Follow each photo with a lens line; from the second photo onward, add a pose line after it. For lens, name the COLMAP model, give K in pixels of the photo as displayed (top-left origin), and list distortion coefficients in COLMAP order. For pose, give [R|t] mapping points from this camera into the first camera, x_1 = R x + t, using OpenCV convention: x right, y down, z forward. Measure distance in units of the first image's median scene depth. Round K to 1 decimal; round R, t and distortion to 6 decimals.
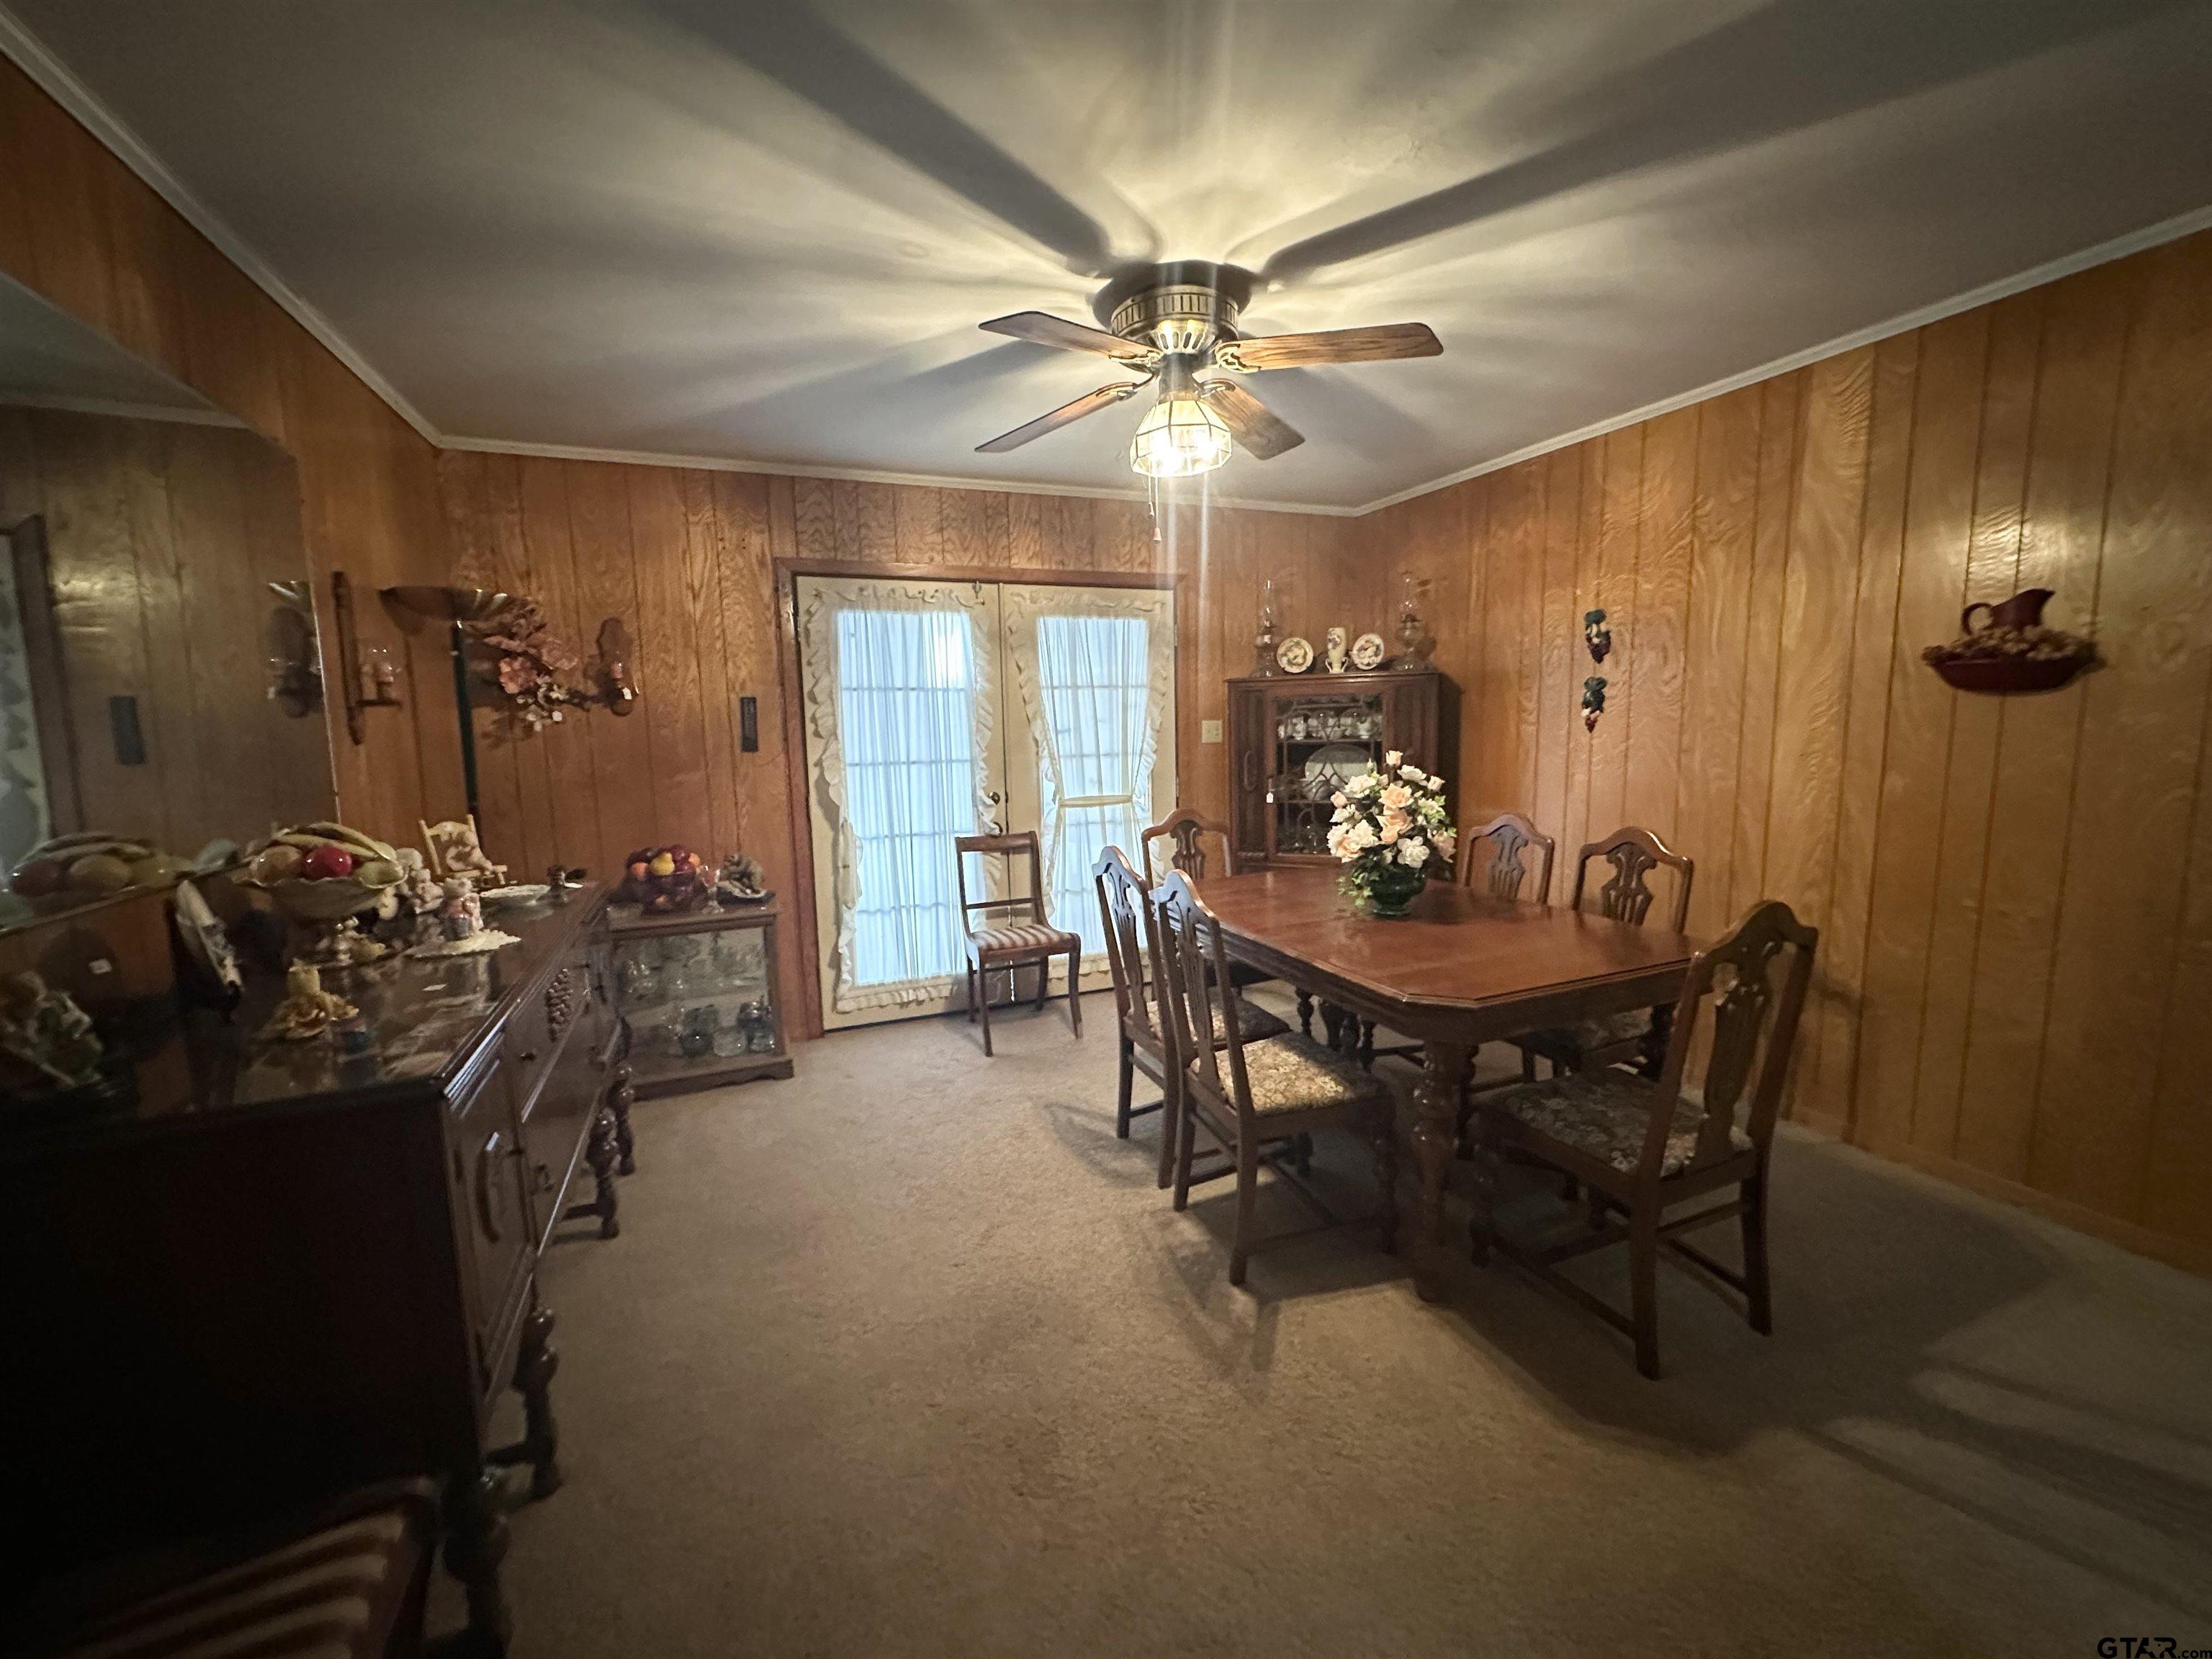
lens RADIAL K [[872.2, 0, 1100.9], [0, 872.2, 824.4], [0, 0, 1]] dist [-0.001950, -0.001081]
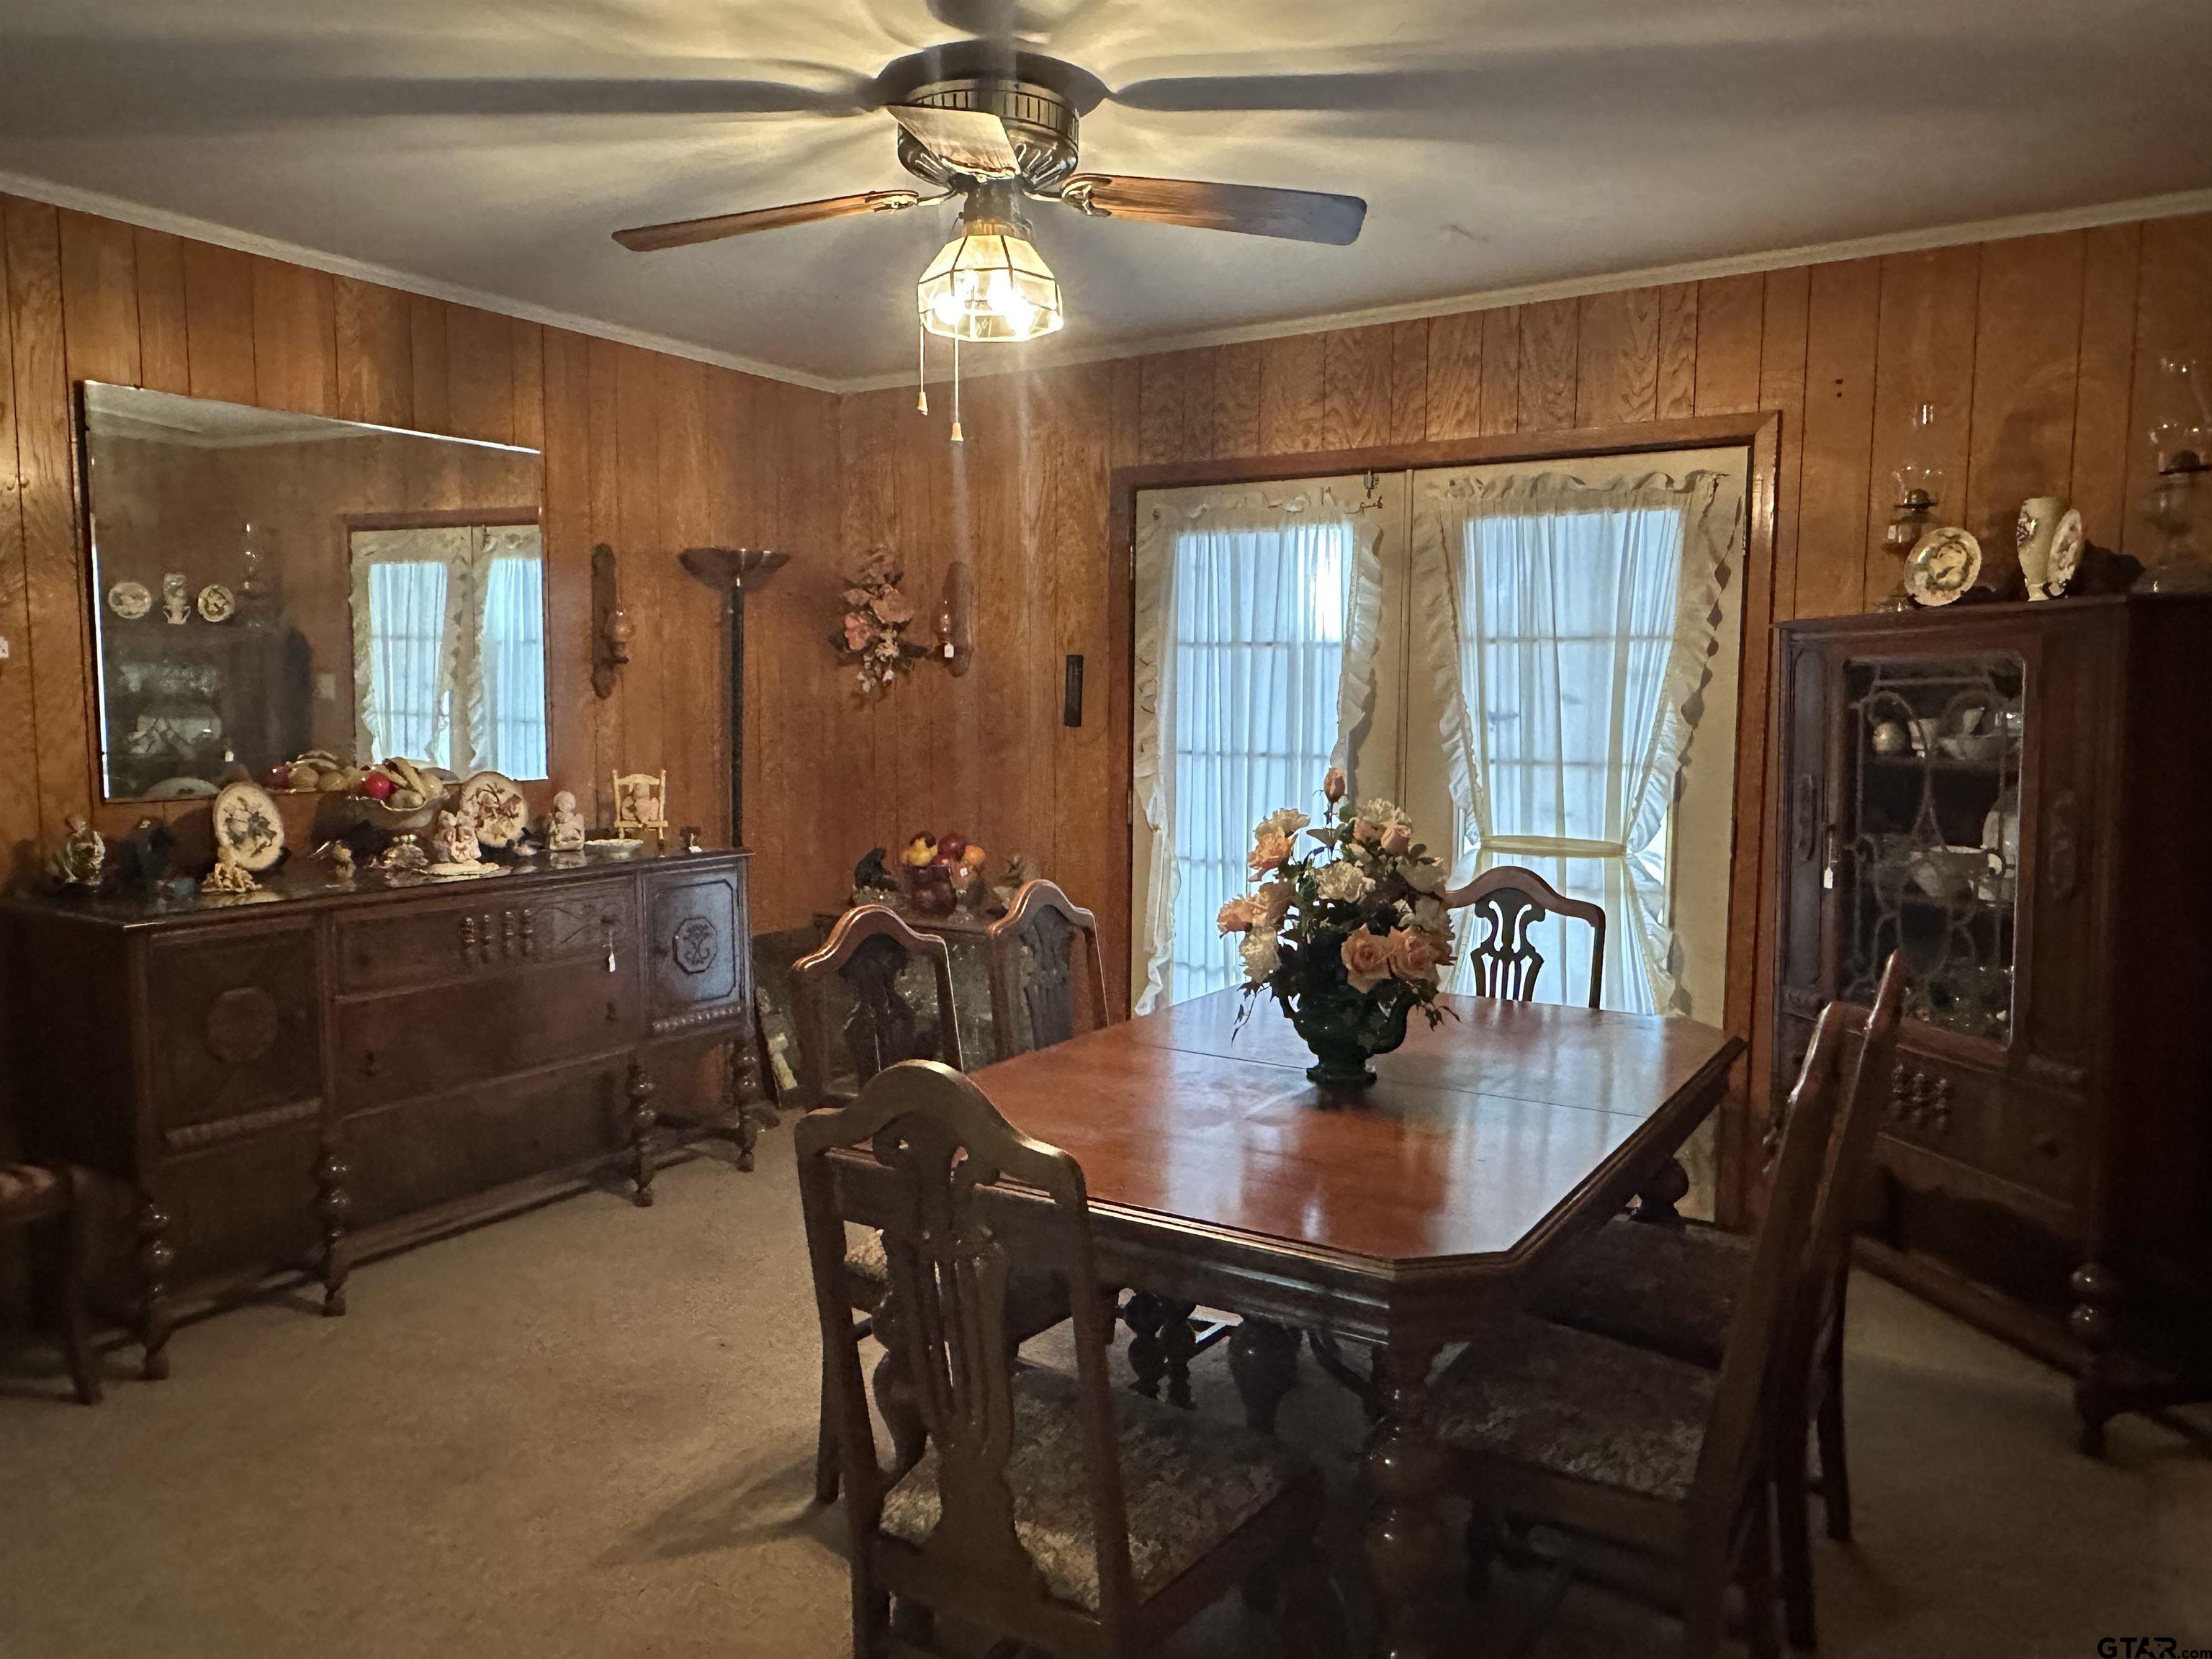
lens RADIAL K [[1534.1, 0, 1103.5], [0, 1534.1, 833.9], [0, 0, 1]] dist [0.007466, -0.022810]
pose [[0.583166, 0.100101, -0.806162, 0.665818], [-0.117826, 0.992308, 0.037982, -0.042077], [0.803762, 0.072837, 0.590475, 0.223229]]
